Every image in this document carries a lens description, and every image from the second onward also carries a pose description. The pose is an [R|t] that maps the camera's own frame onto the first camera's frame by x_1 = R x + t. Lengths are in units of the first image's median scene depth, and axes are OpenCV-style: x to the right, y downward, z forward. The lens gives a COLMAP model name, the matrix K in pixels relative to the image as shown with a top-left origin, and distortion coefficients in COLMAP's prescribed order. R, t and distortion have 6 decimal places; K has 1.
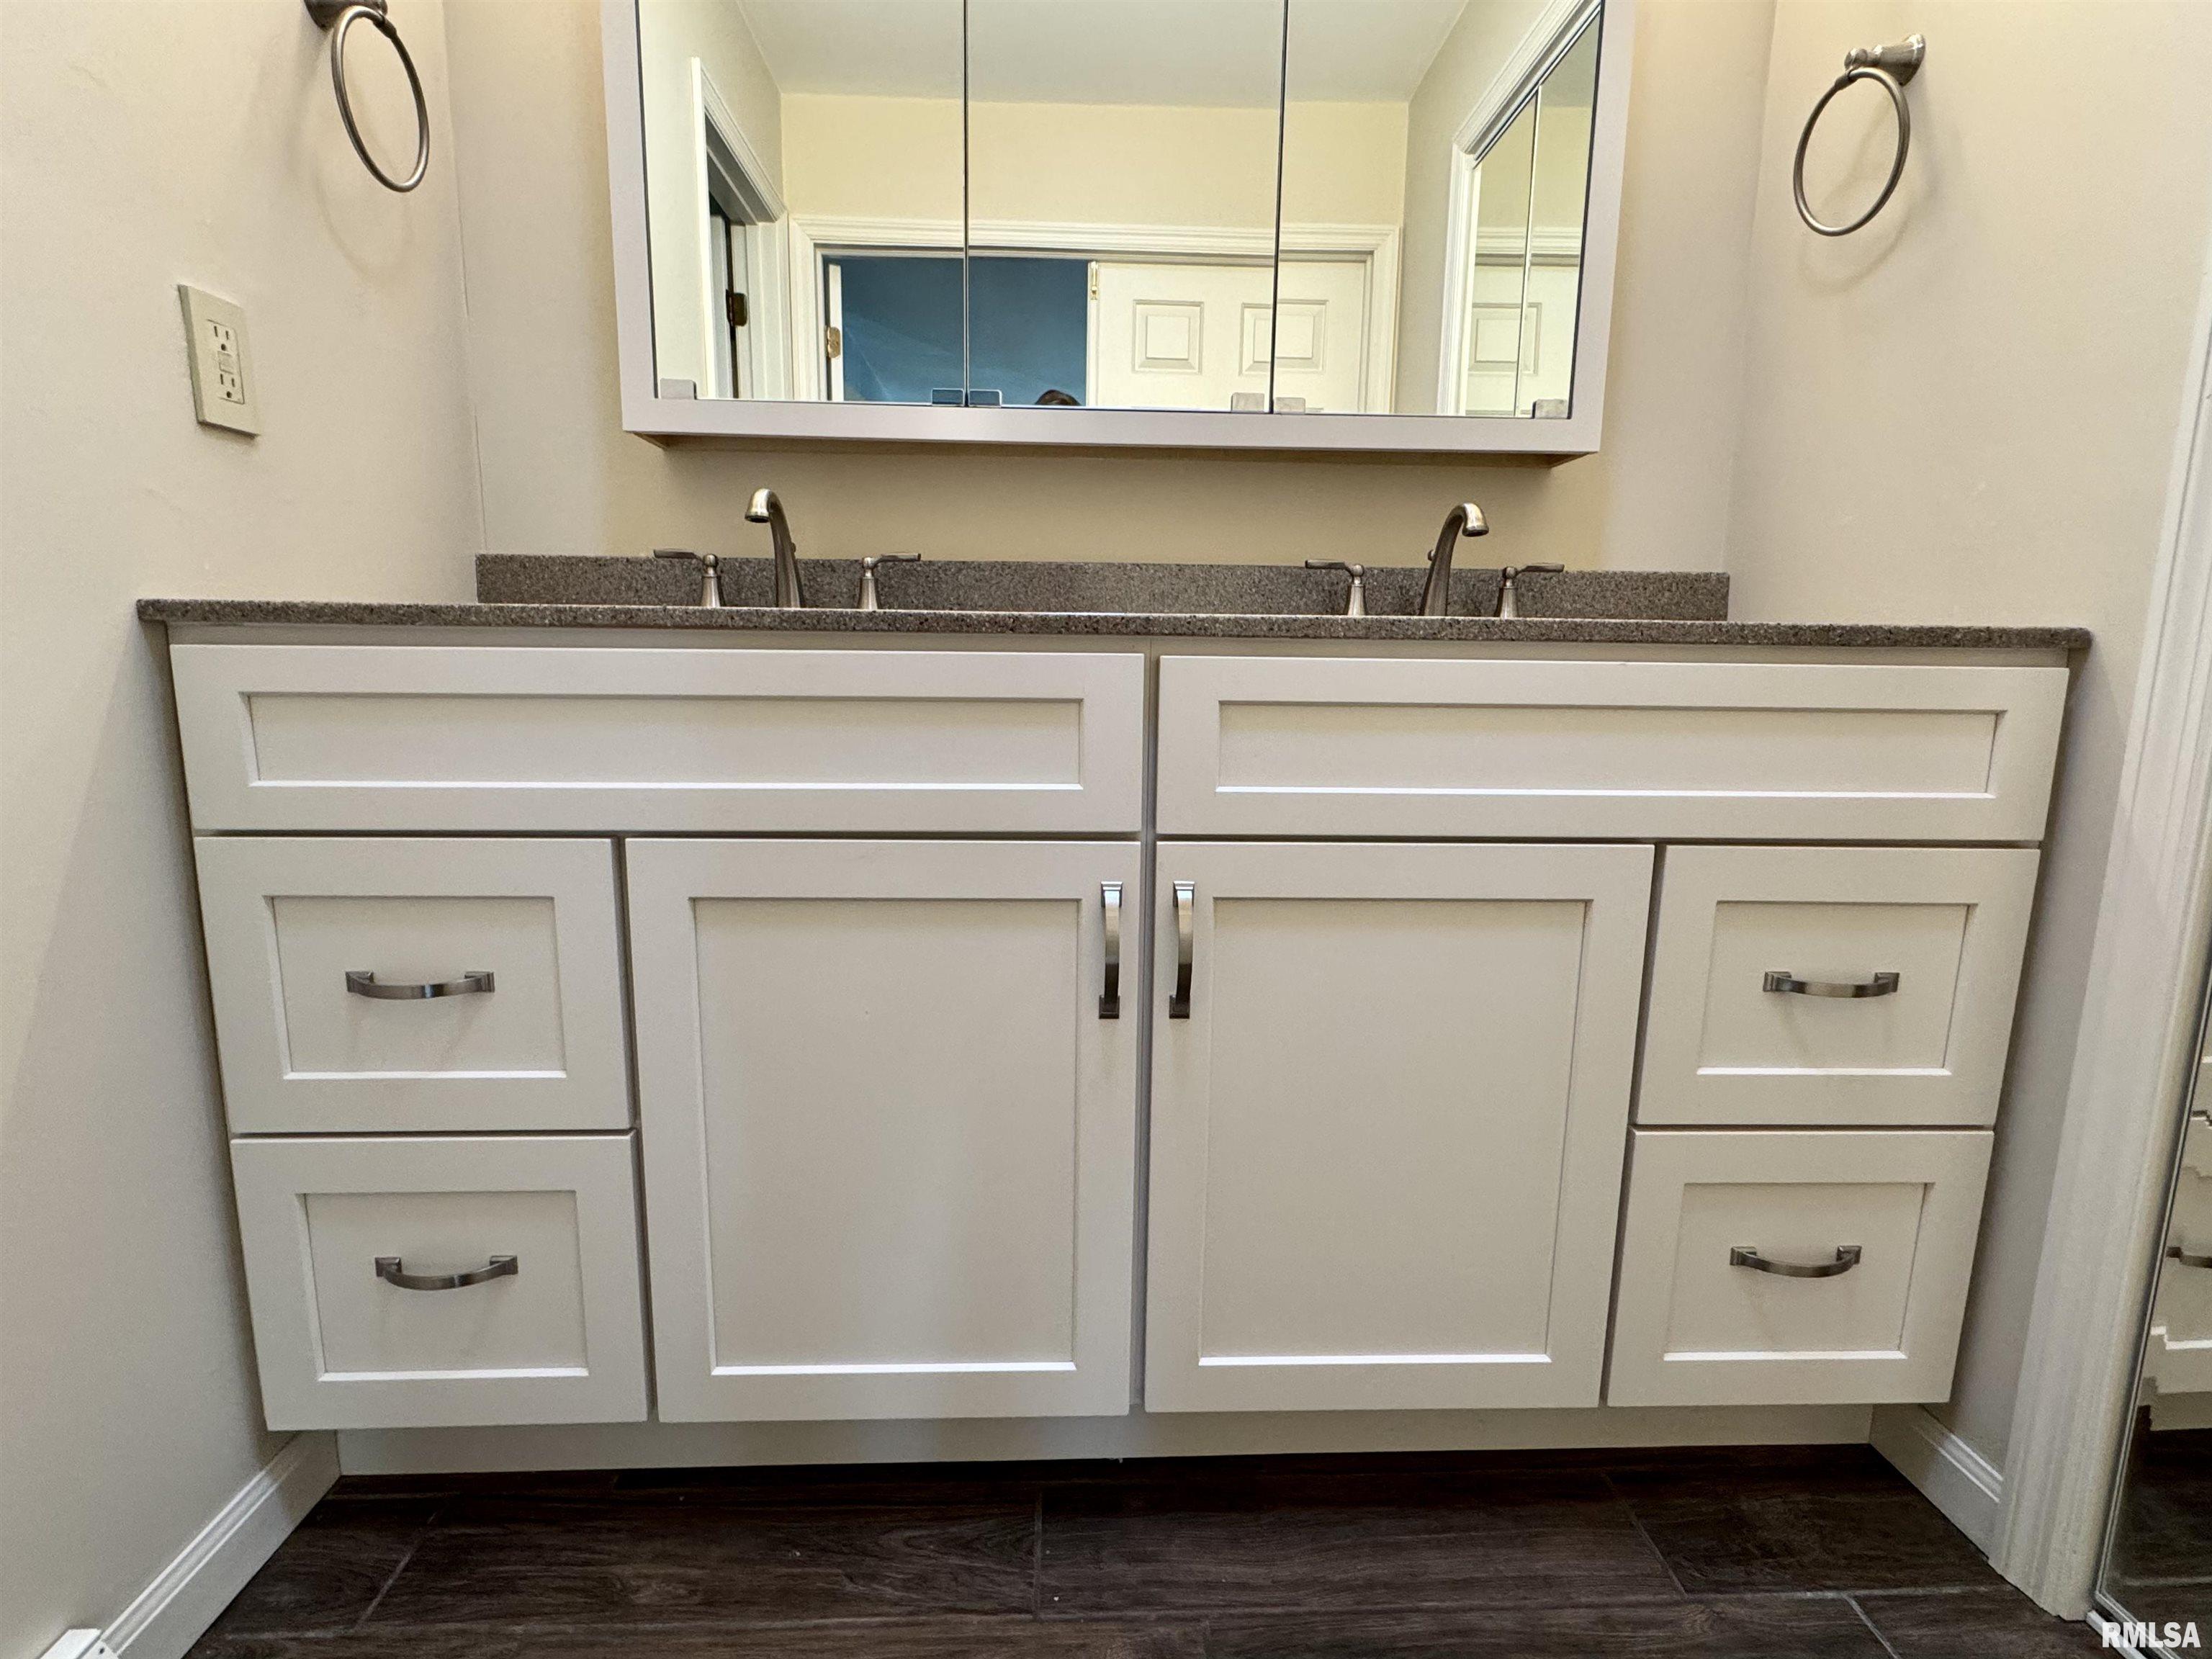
lens RADIAL K [[1055.1, 0, 1108.8], [0, 1055.1, 832.7], [0, 0, 1]] dist [-0.000326, -0.001764]
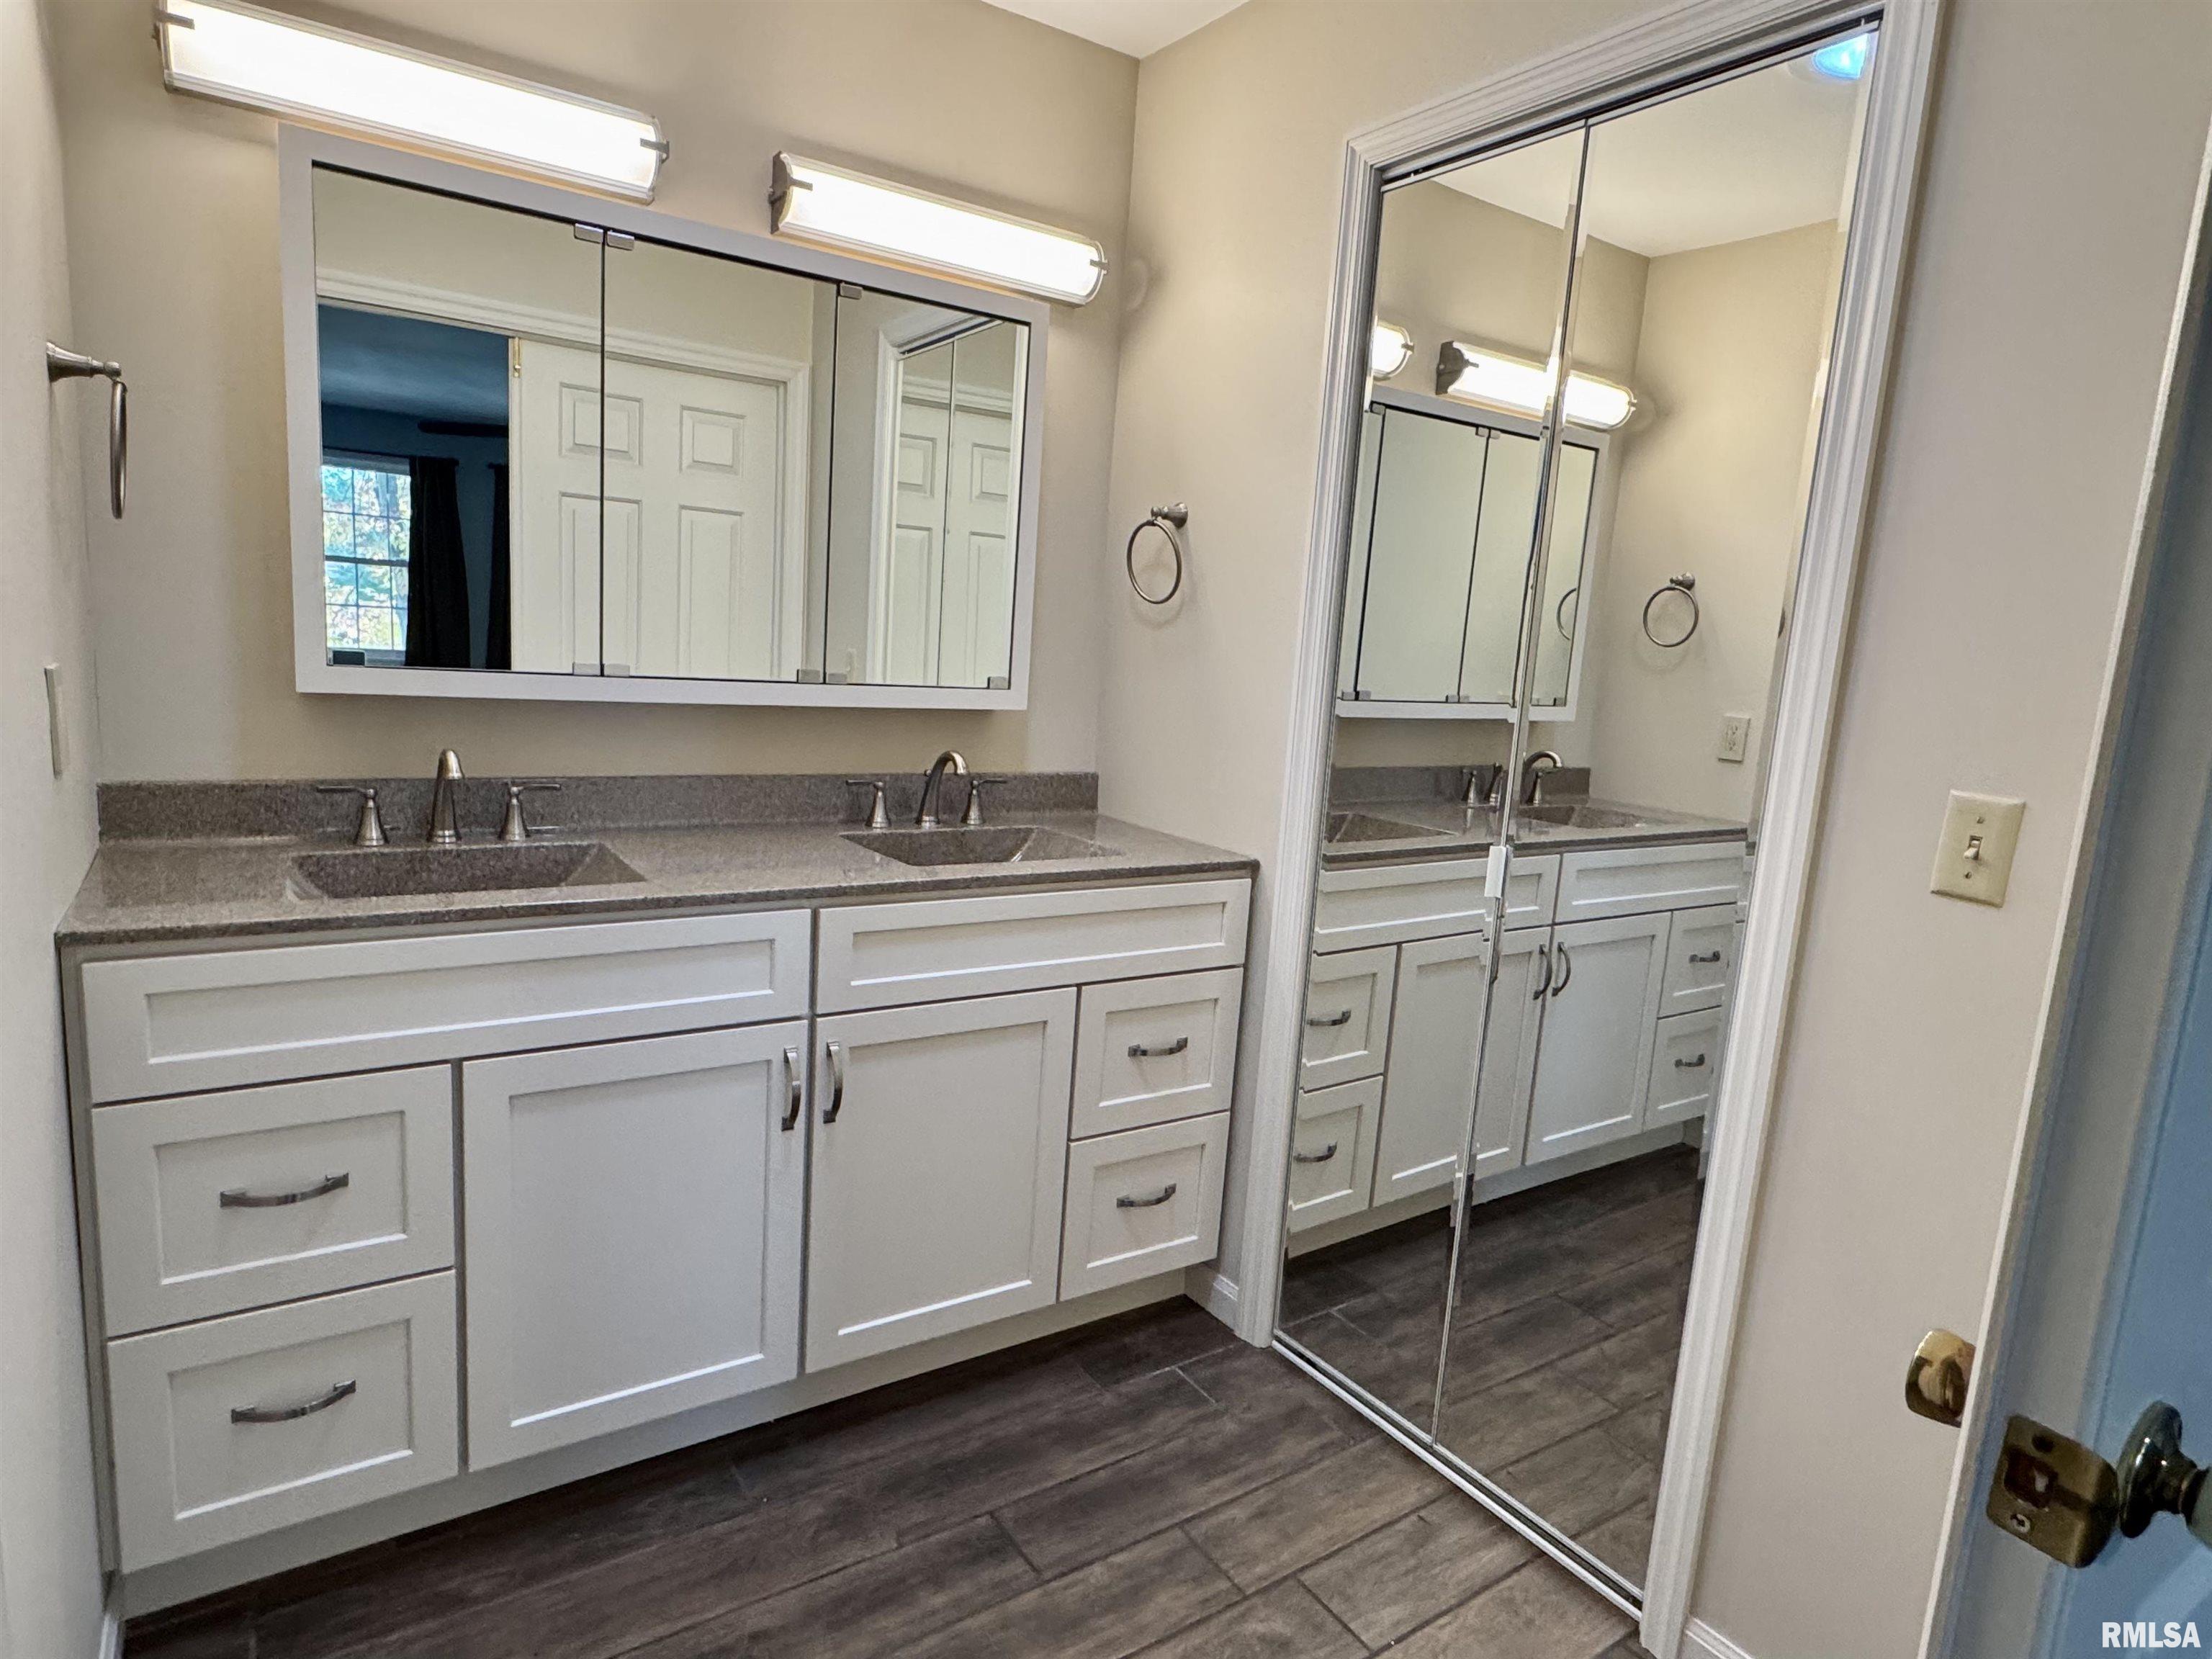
lens RADIAL K [[1243.1, 0, 1101.2], [0, 1243.1, 830.5], [0, 0, 1]] dist [0.003408, -0.003275]
pose [[0.848936, -0.037425, 0.527169, -0.554938], [0.029580, 0.999291, 0.023308, -0.298639], [-0.527667, -0.004193, 0.849441, -0.827116]]
